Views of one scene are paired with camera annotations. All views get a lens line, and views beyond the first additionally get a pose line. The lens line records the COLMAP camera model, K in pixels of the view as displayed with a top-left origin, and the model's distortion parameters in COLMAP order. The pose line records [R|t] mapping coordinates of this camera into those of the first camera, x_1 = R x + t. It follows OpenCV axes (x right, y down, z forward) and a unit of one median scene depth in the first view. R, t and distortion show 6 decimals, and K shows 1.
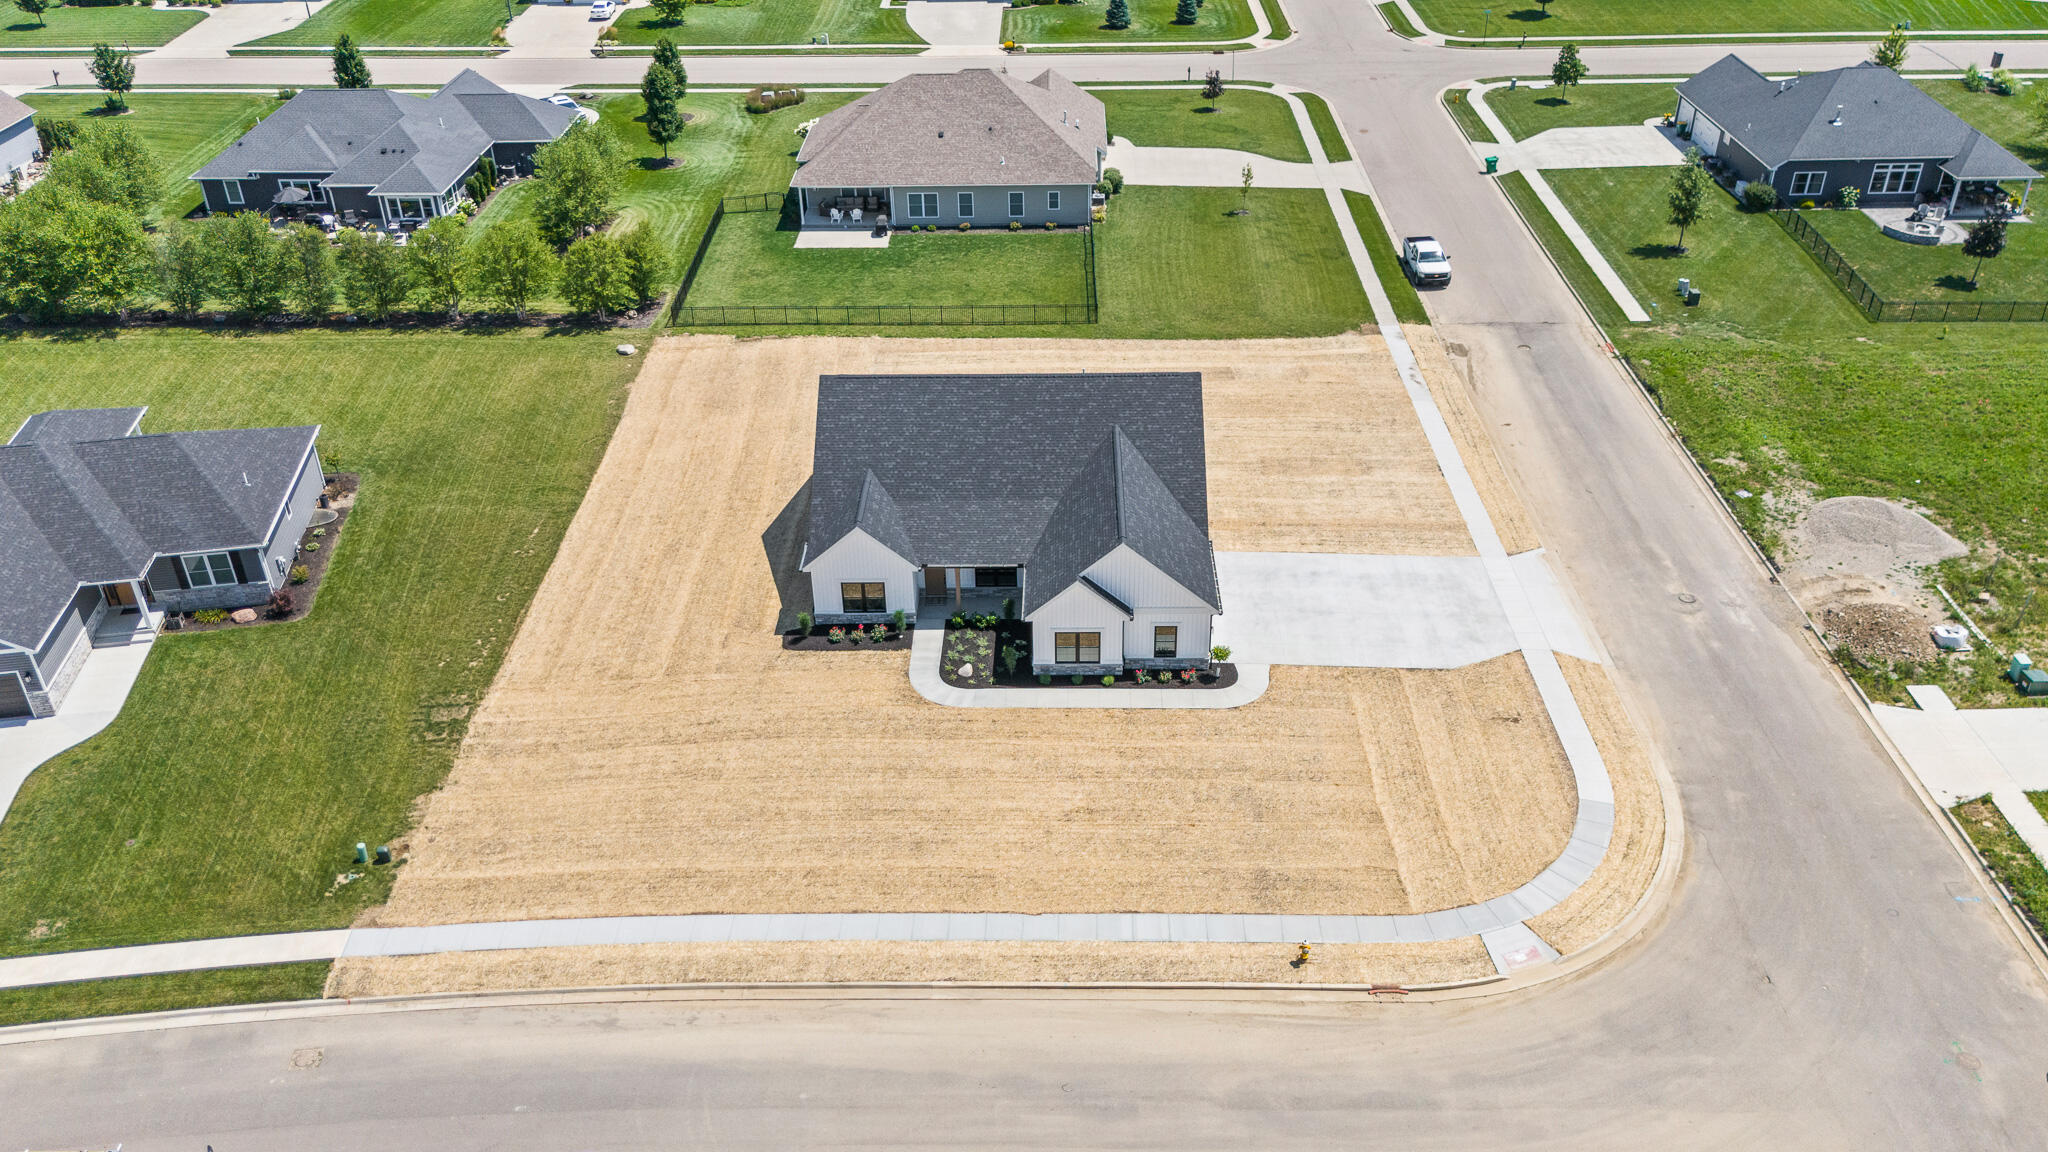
lens RADIAL K [[1532.4, 0, 1060.6], [0, 1532.4, 607.1], [0, 0, 1]] dist [0.078907, -0.097499]
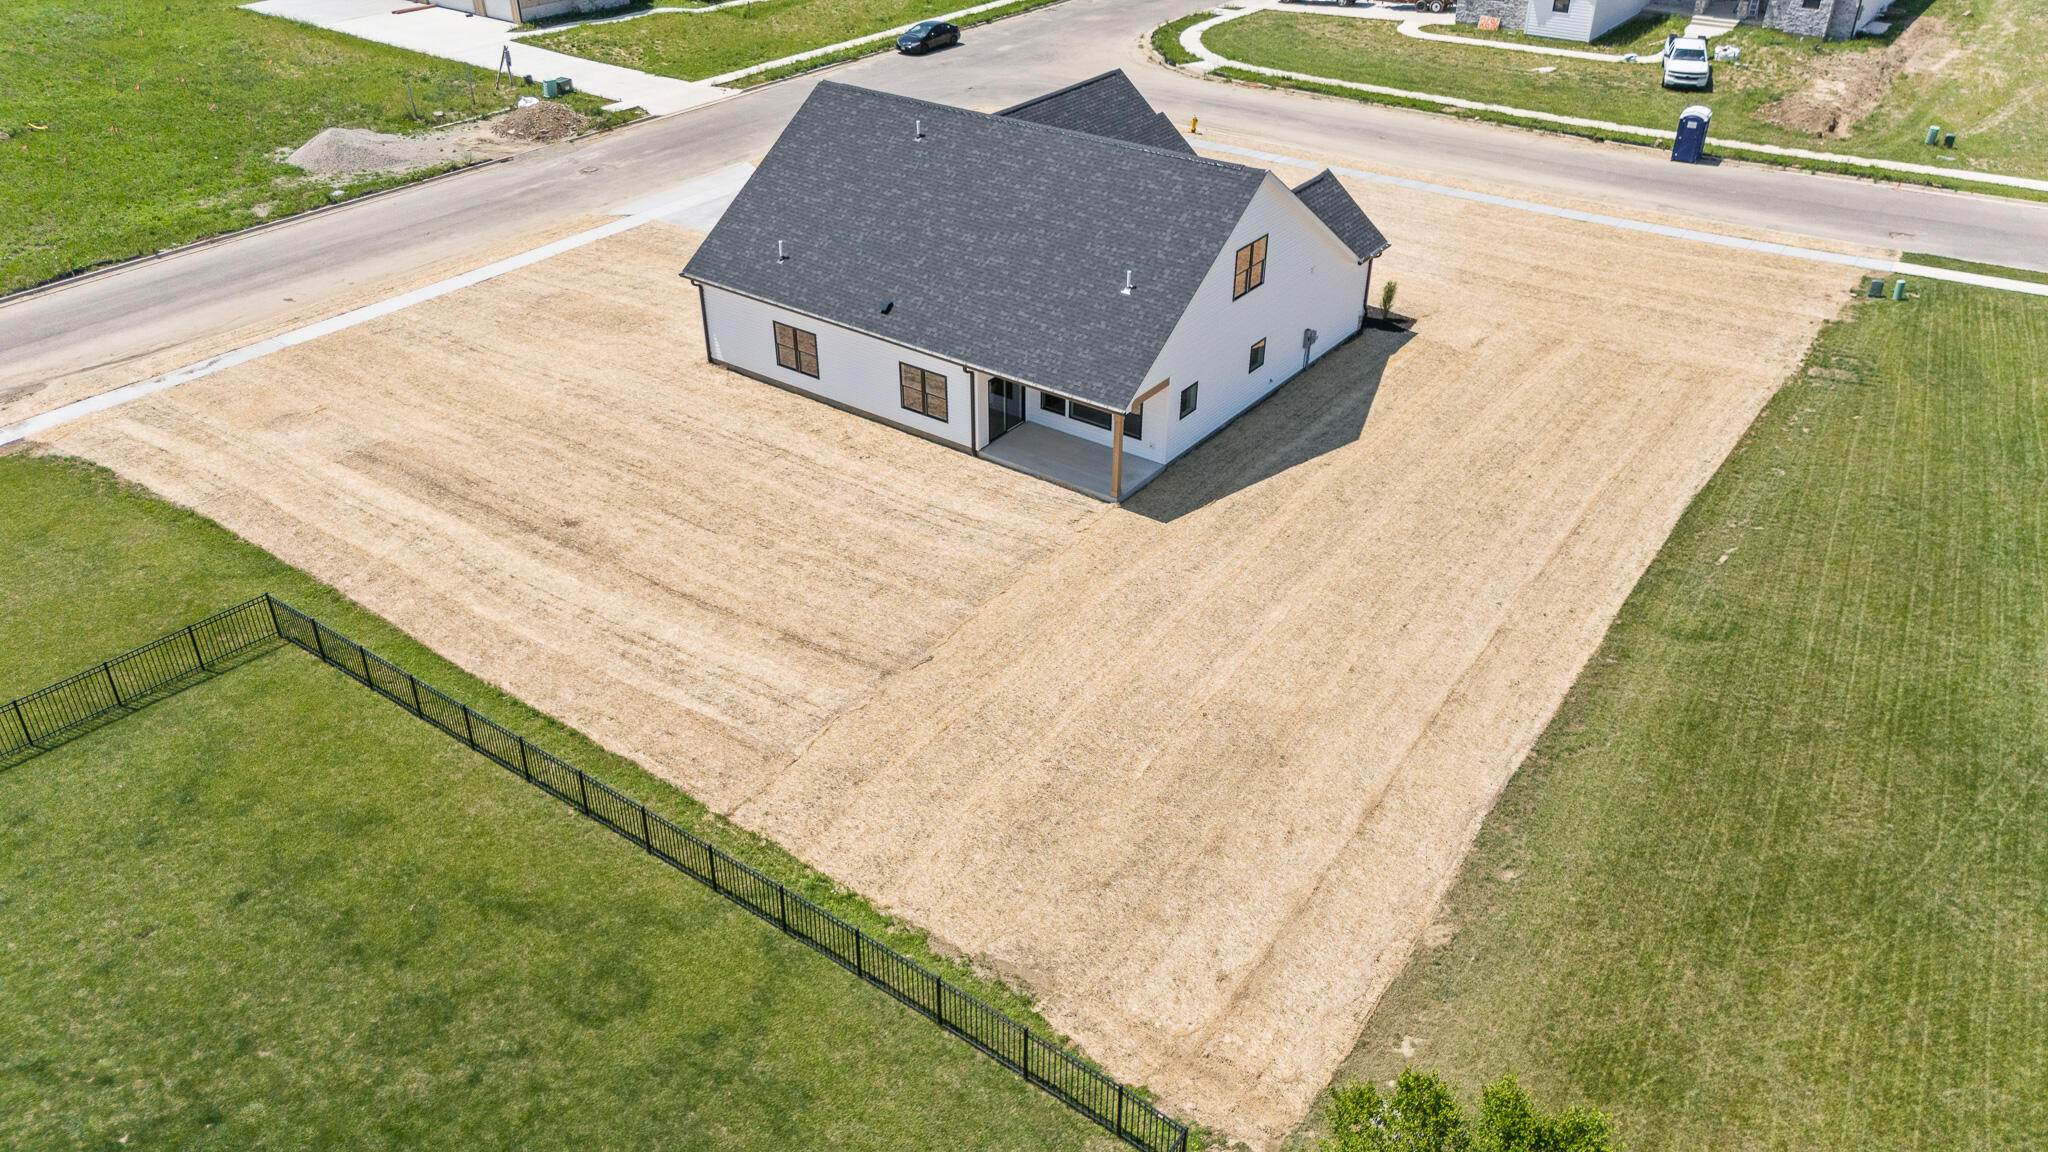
lens RADIAL K [[1543.0, 0, 1024.0], [0, 1543.0, 576.0], [0, 0, 1]] dist [0.077198, -0.094783]
pose [[-0.801603, -0.297988, 0.518301, -0.487984], [0.341480, 0.483397, 0.806051, -0.658054], [-0.490739, 0.823122, -0.285736, 1.459269]]
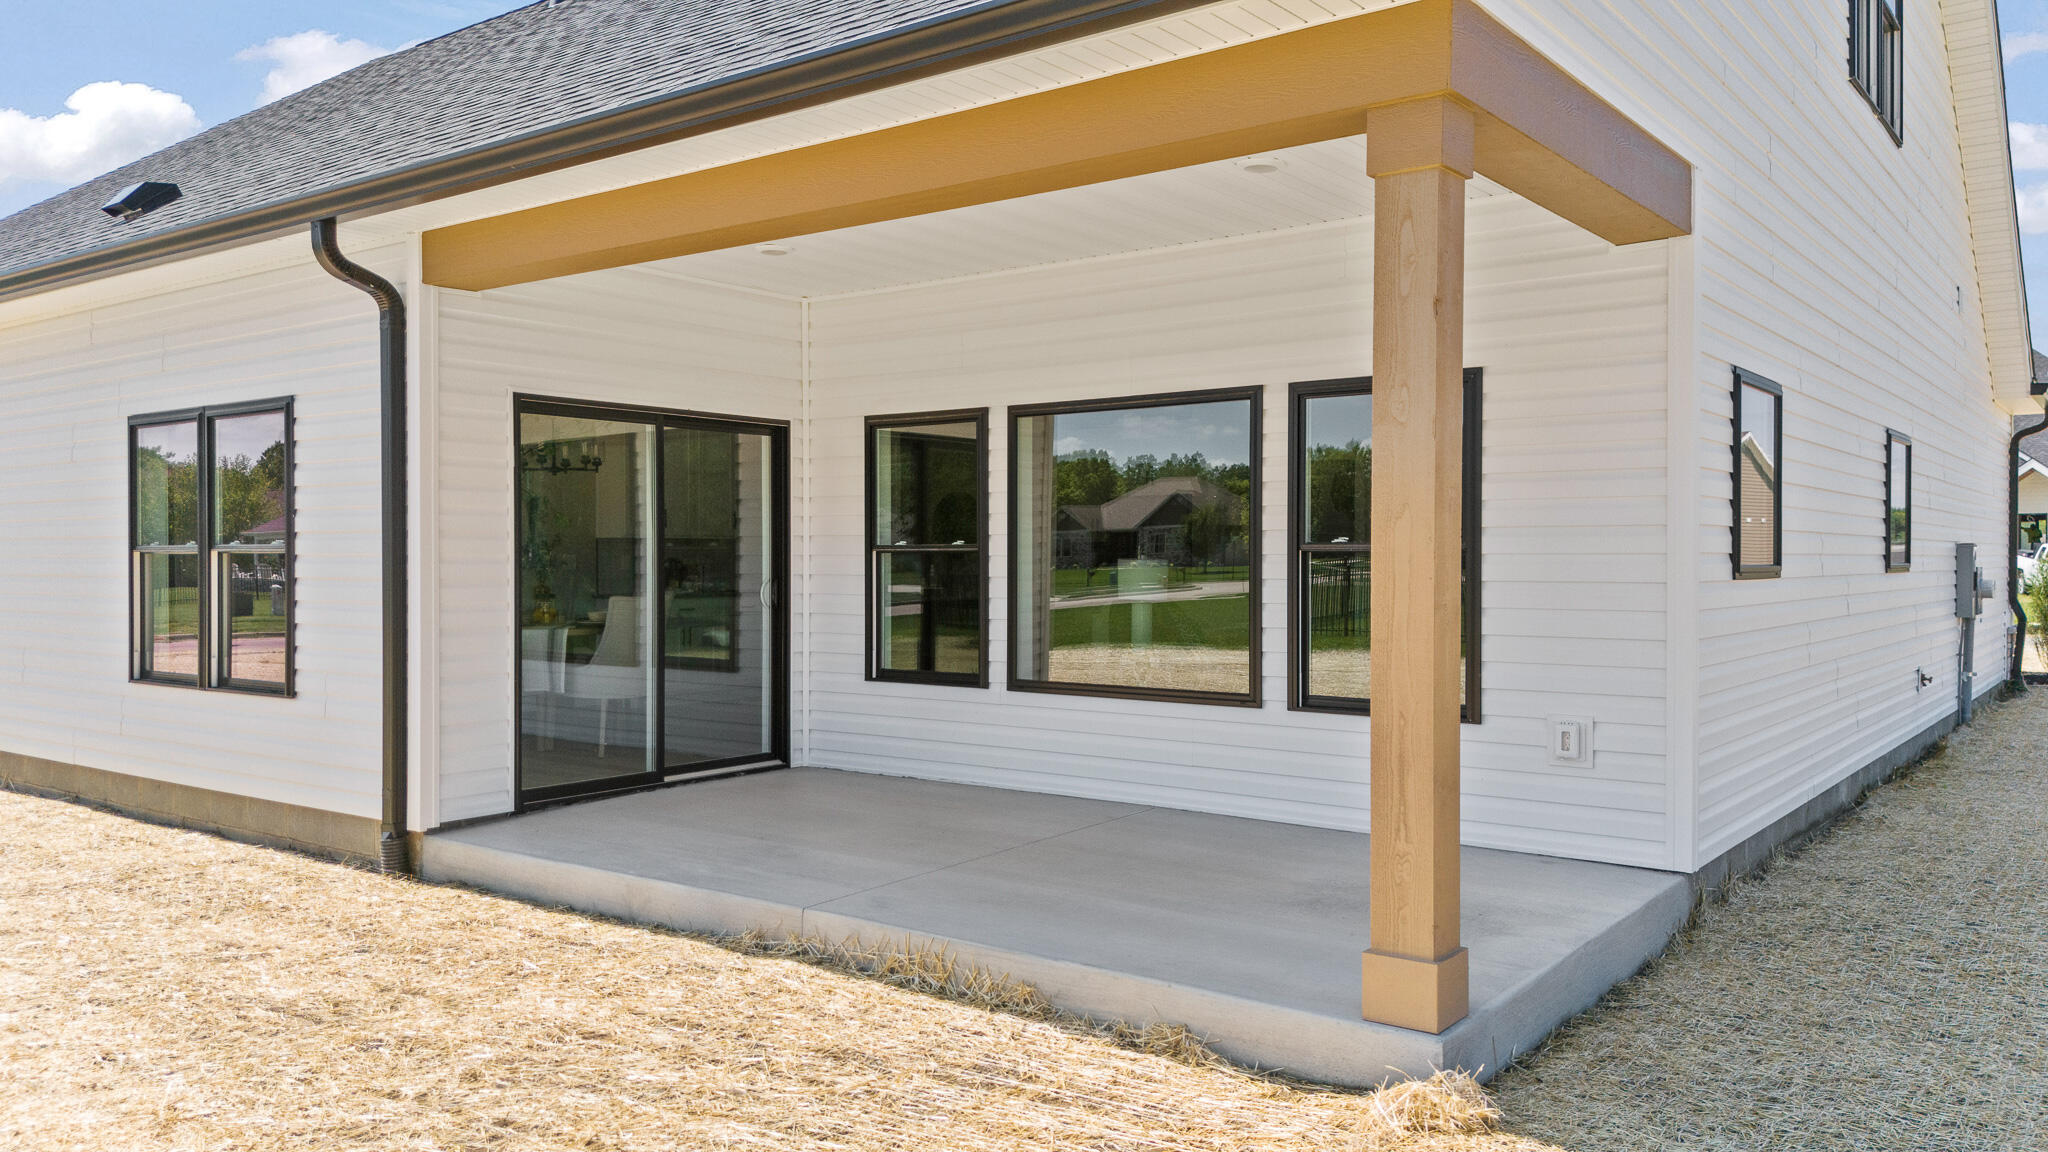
lens RADIAL K [[1543.0, 0, 1024.0], [0, 1543.0, 576.0], [0, 0, 1]] dist [0.077198, -0.094783]
pose [[-0.792918, 0.007980, 0.609275, -0.188344], [0.346342, 0.828584, 0.439882, -0.168726], [-0.501326, 0.559808, -0.659763, 1.260180]]
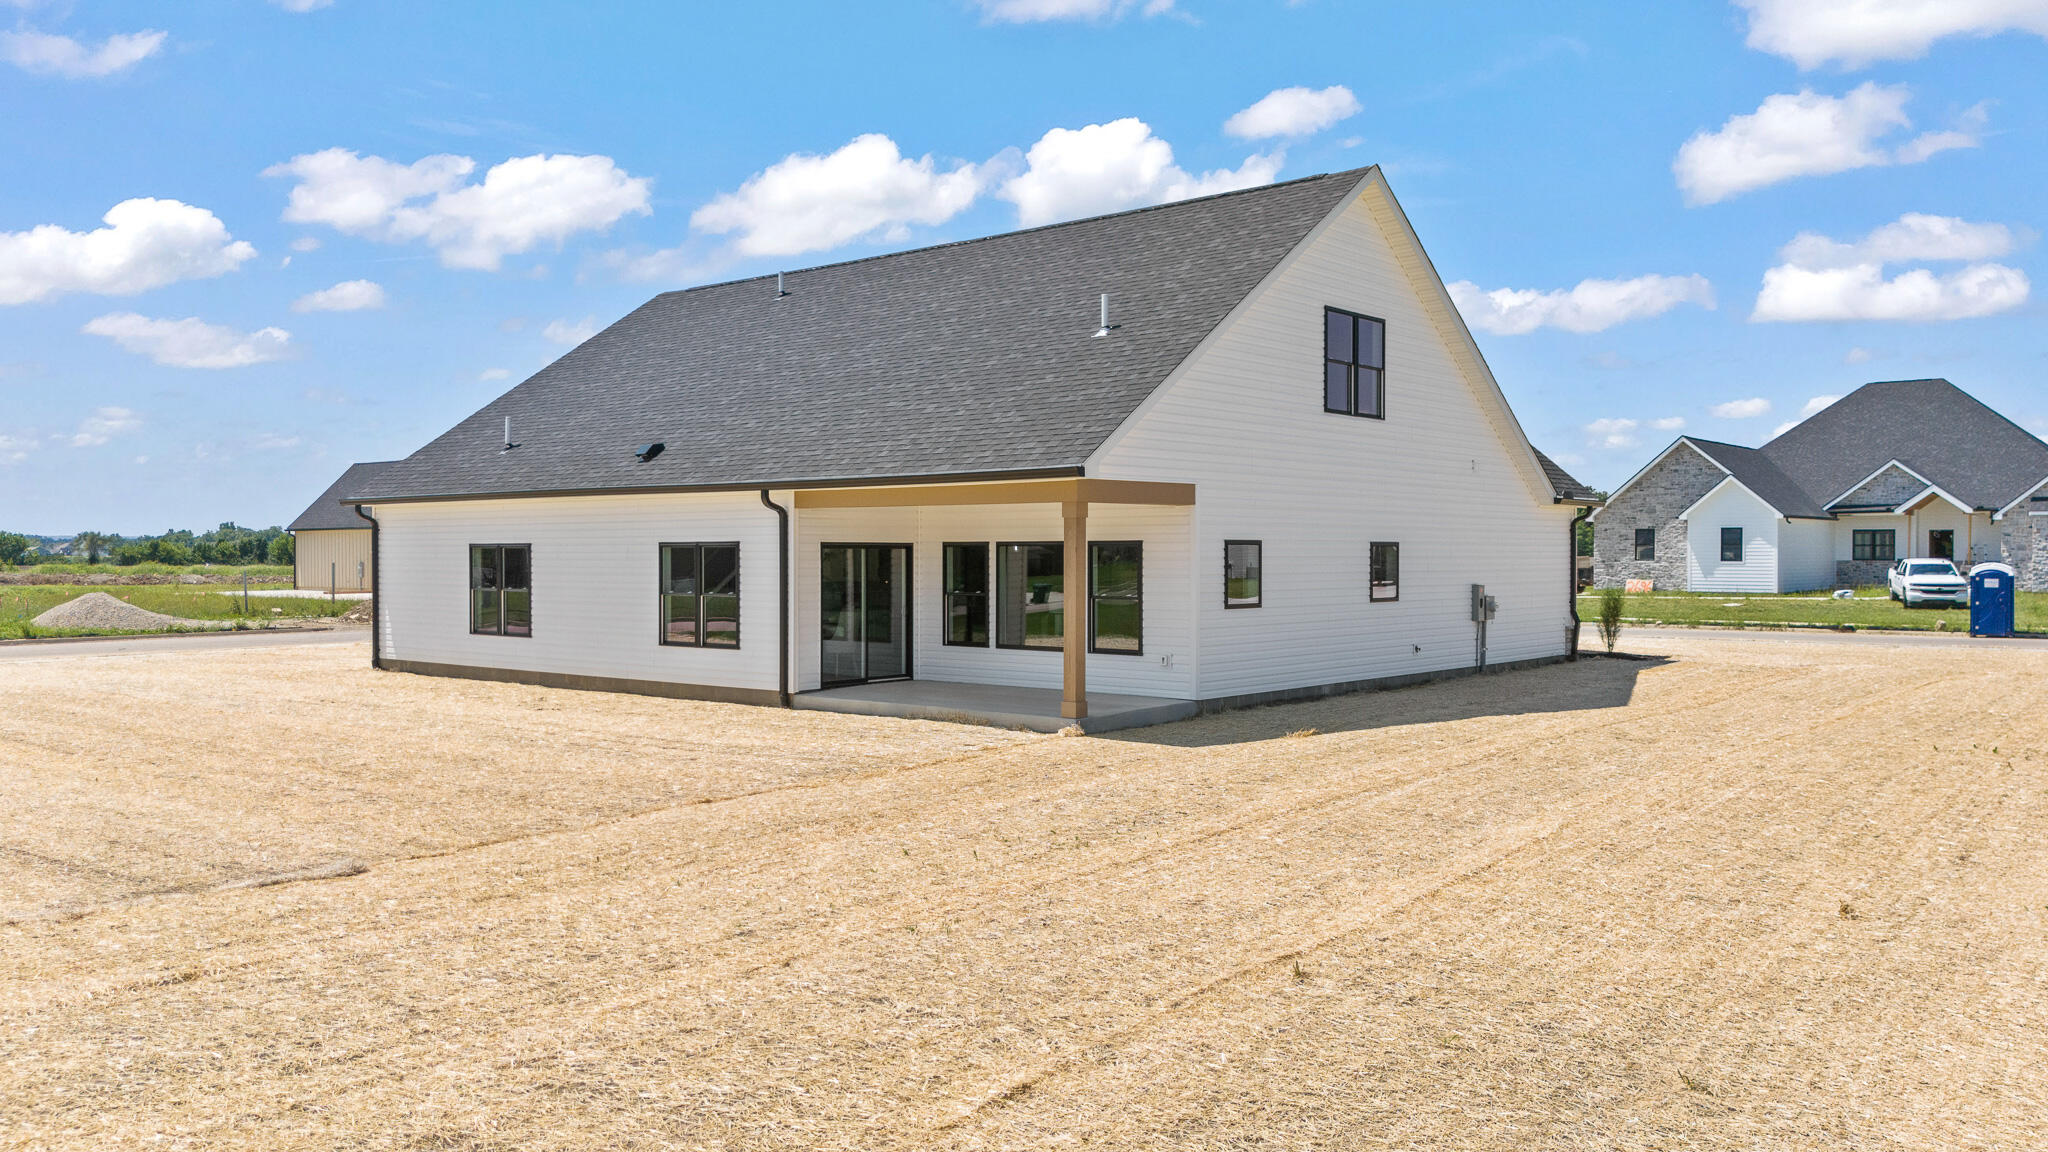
lens RADIAL K [[1543.0, 0, 1024.0], [0, 1543.0, 576.0], [0, 0, 1]] dist [0.077198, -0.094783]
pose [[-0.760740, 0.008132, 0.649006, -0.336421], [0.368302, 0.828757, 0.421326, -0.260250], [-0.534442, 0.559550, -0.633464, 1.386363]]
